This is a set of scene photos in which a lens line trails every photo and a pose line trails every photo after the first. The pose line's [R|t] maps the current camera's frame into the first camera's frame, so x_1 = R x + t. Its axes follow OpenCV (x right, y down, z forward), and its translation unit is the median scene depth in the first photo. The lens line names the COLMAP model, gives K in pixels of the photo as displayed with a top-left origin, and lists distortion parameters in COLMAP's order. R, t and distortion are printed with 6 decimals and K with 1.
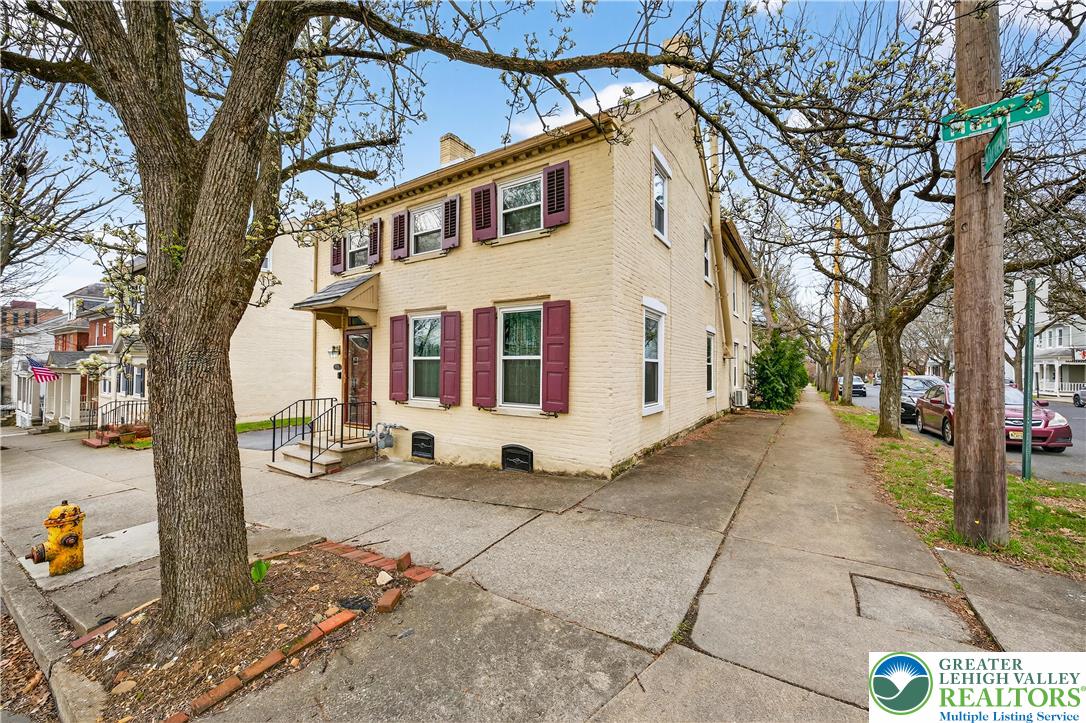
lens RADIAL K [[421.5, 0, 543.0], [0, 421.5, 361.5], [0, 0, 1]] dist [-0.003263, -0.000331]
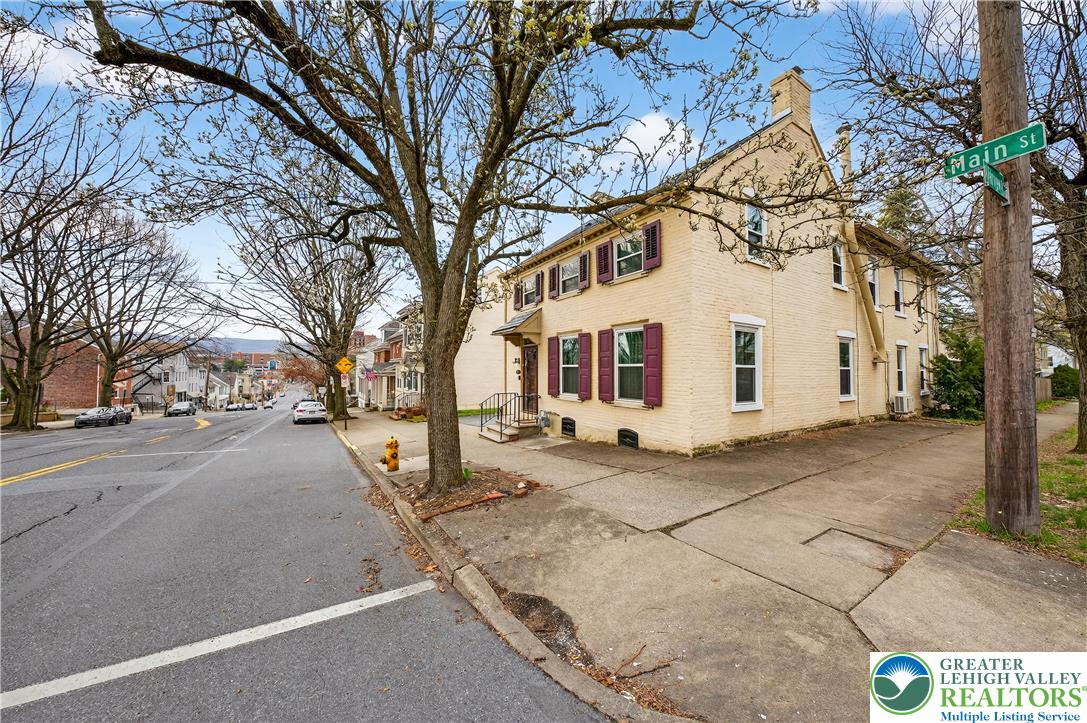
lens RADIAL K [[421.9, 0, 543.5], [0, 421.9, 361.5], [0, 0, 1]] dist [-0.003263, -0.000331]
pose [[0.896423, -0.012136, -0.443033, 0.309914], [0.007999, 0.999905, -0.011205, -0.008439], [0.443127, 0.006501, 0.896435, -0.363351]]
